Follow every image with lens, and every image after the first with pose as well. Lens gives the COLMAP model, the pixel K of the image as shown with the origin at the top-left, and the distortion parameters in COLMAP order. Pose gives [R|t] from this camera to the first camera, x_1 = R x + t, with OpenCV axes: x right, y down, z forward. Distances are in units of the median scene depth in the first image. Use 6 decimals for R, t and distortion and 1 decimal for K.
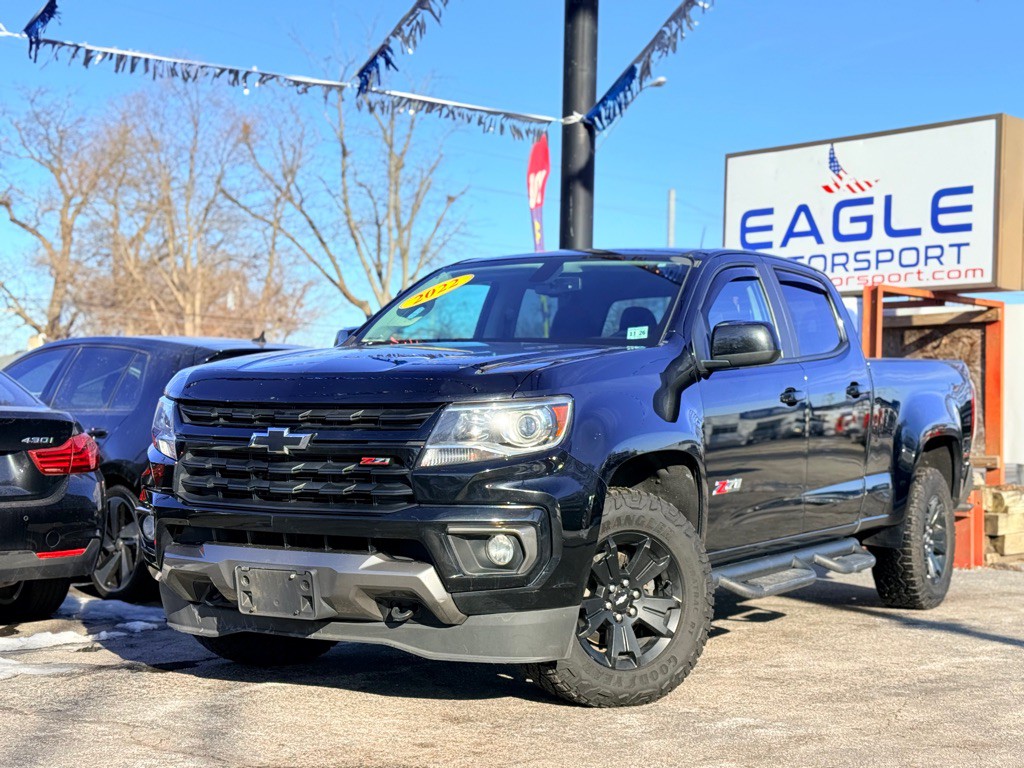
lens RADIAL K [[1621.4, 0, 509.0], [0, 1621.4, 391.6], [0, 0, 1]] dist [0.135064, 0.000000]
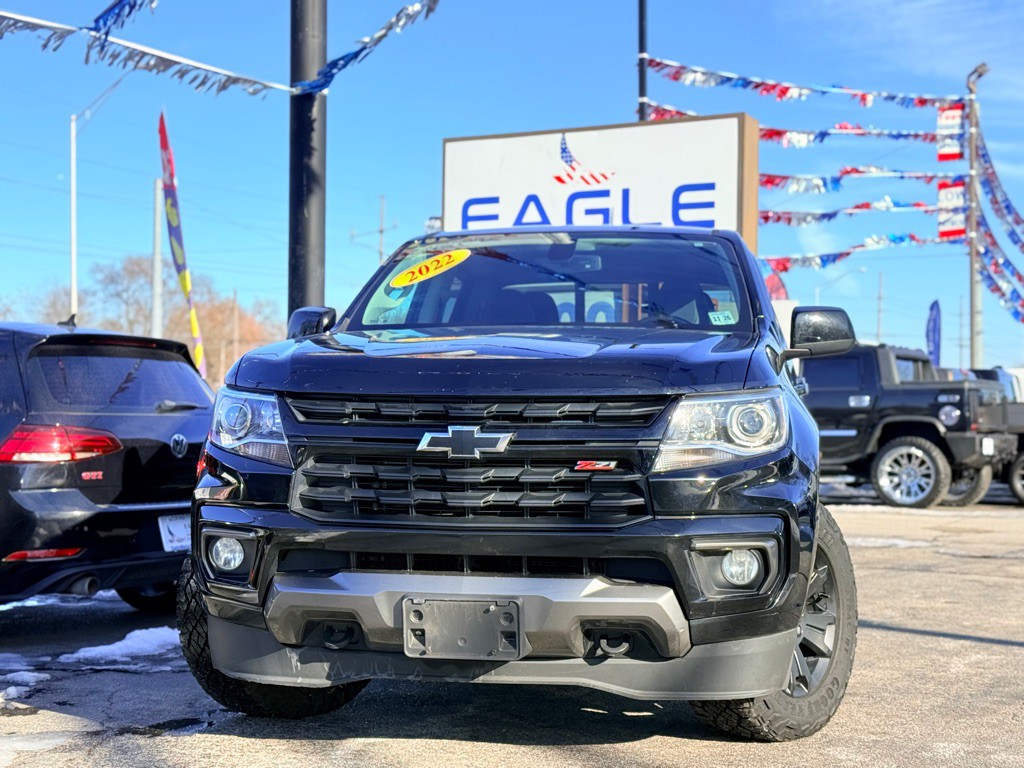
lens RADIAL K [[1621.4, 0, 515.7], [0, 1621.4, 385.6], [0, 0, 1]] dist [0.135064, 0.000000]
pose [[0.938025, -0.000019, 0.346567, -0.250034], [0.000884, 0.999997, -0.002340, 0.002374], [-0.346566, 0.002501, 0.938022, 0.143545]]
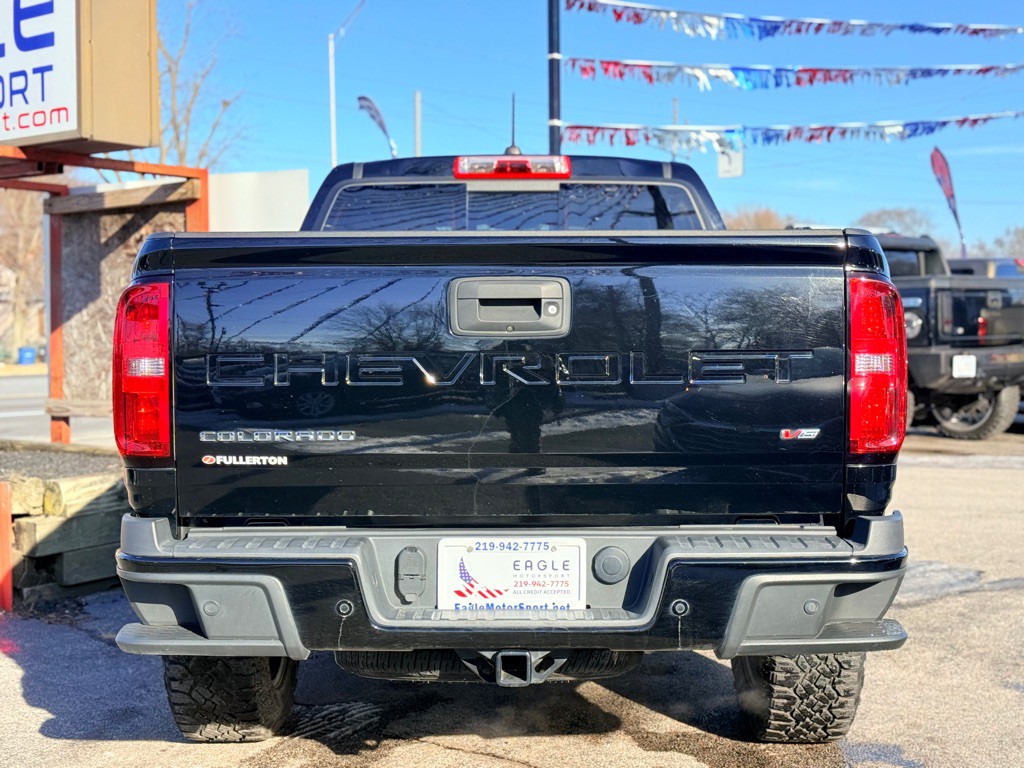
lens RADIAL K [[1421.3, 0, 519.8], [0, 1421.3, 385.4], [0, 0, 1]] dist [0.113405, 0.000000]
pose [[0.995905, -0.024208, 0.087104, 0.561080], [0.018124, 0.997384, 0.069971, -0.009493], [-0.088570, -0.068106, 0.993739, 0.618915]]
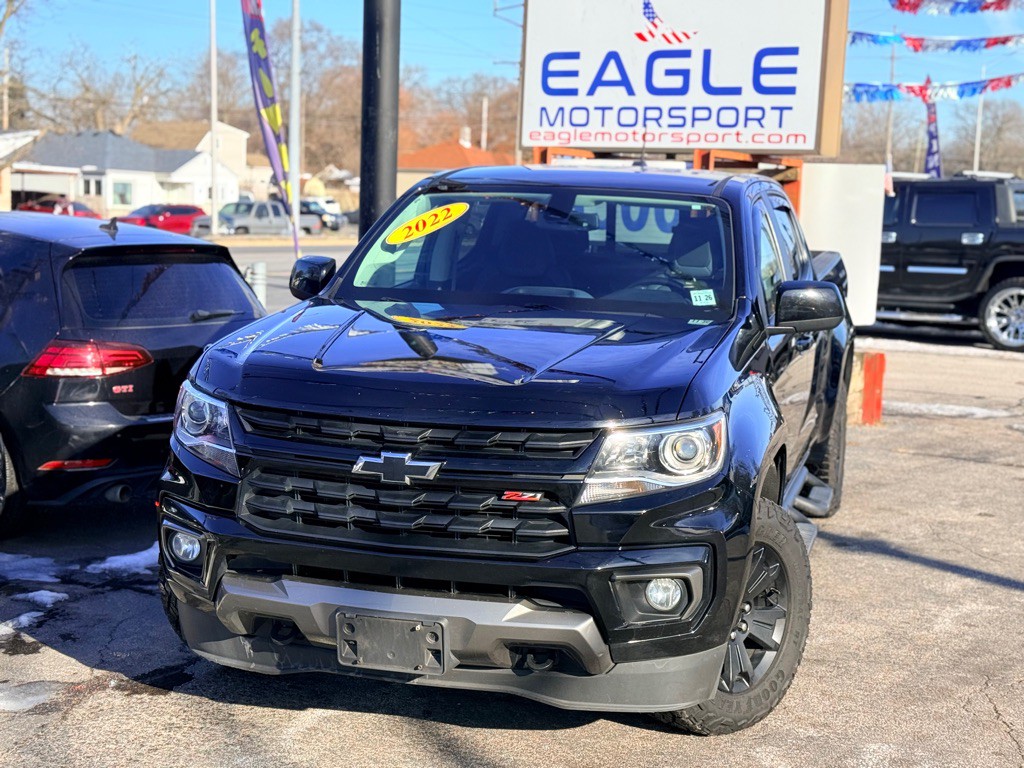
lens RADIAL K [[1621.4, 0, 520.7], [0, 1621.4, 387.4], [0, 0, 1]] dist [0.135064, 0.000000]
pose [[0.965073, -0.013780, 0.261618, -0.186876], [-0.024283, 0.989612, 0.141699, -0.082314], [-0.260852, -0.143103, 0.954713, 0.118318]]
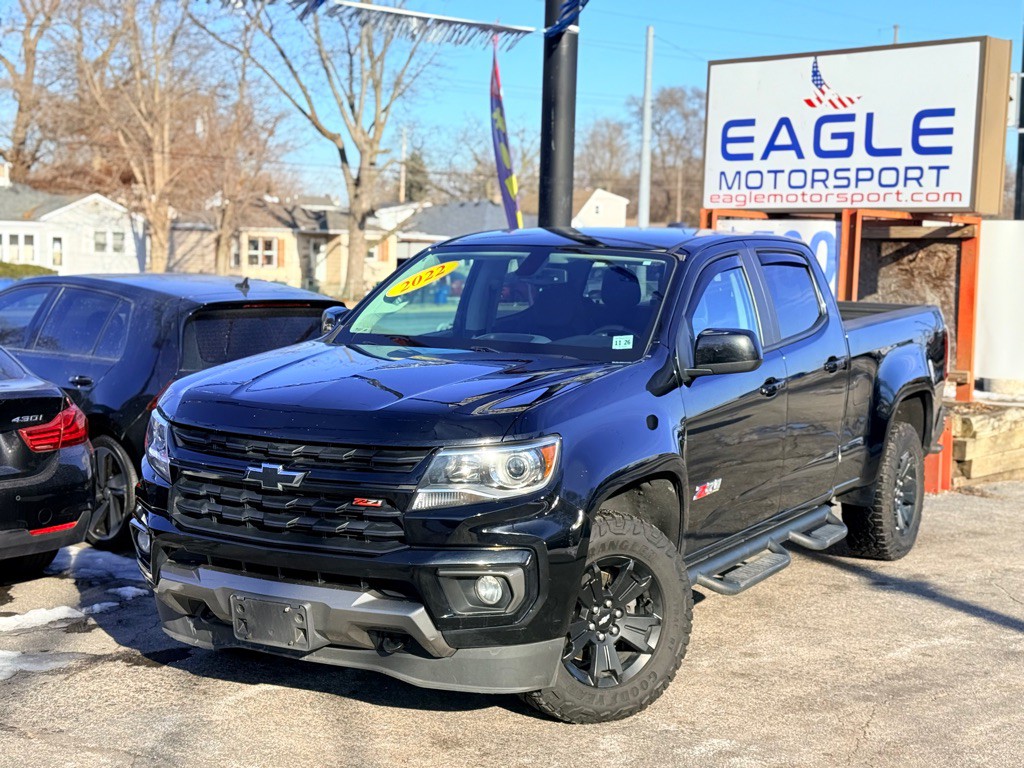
lens RADIAL K [[1621.4, 0, 512.3], [0, 1621.4, 381.3], [0, 0, 1]] dist [0.135064, 0.000000]
pose [[0.999784, 0.006742, 0.019663, -0.007162], [-0.008753, 0.994535, 0.104038, -0.086017], [-0.018854, -0.104187, 0.994379, -0.008658]]
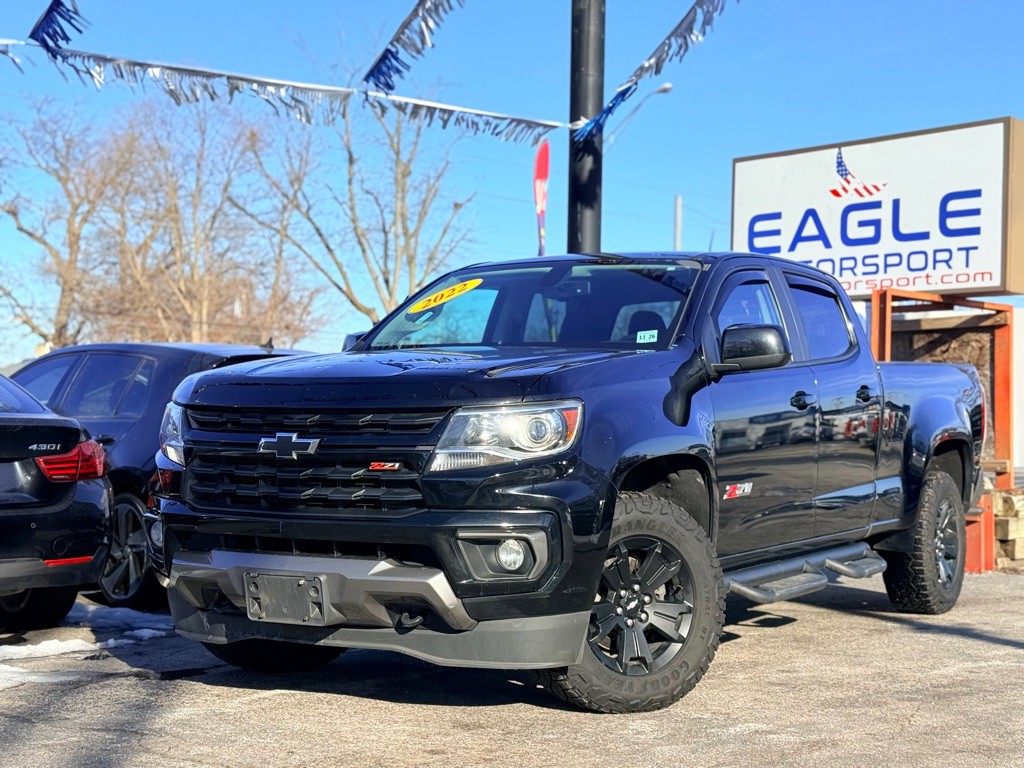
lens RADIAL K [[1621.4, 0, 516.4], [0, 1621.4, 387.3], [0, 0, 1]] dist [0.135064, 0.000000]
pose [[0.999993, -0.003760, 0.000111, -0.000929], [0.003761, 0.999970, -0.006812, 0.001011], [-0.000085, 0.006812, 0.999977, 0.003250]]
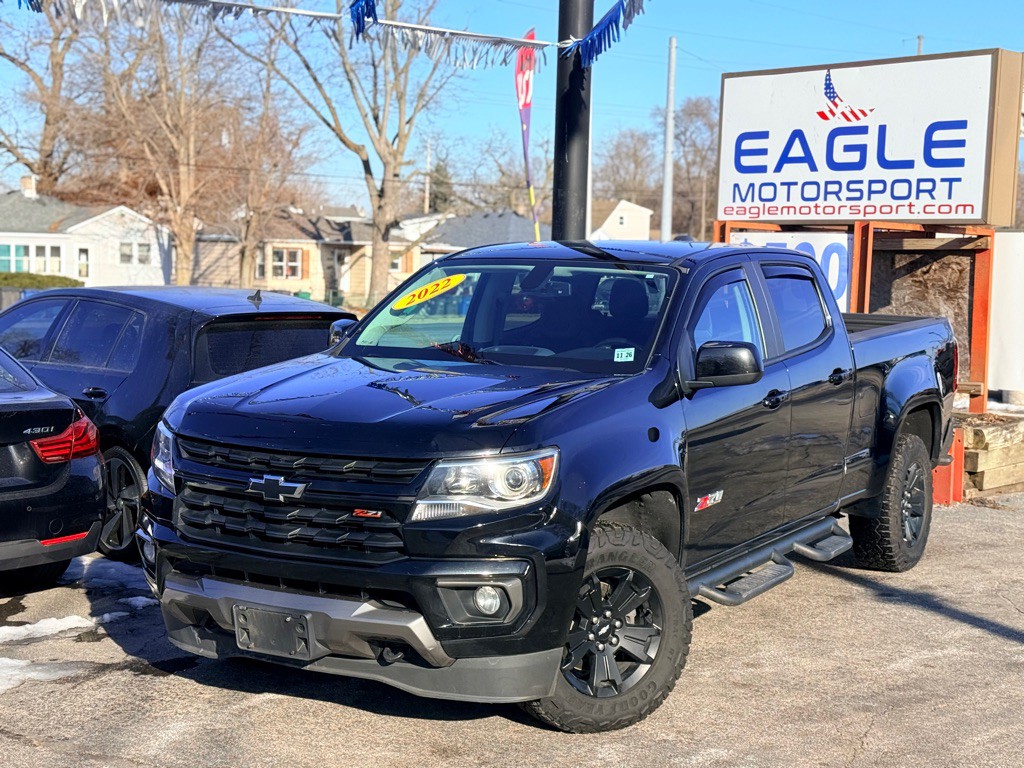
lens RADIAL K [[1621.4, 0, 517.7], [0, 1621.4, 383.2], [0, 0, 1]] dist [0.135064, 0.000000]
pose [[0.999948, 0.007056, 0.007356, 0.003317], [-0.007748, 0.995083, 0.098742, -0.087604], [-0.006623, -0.098794, 0.995086, -0.015992]]
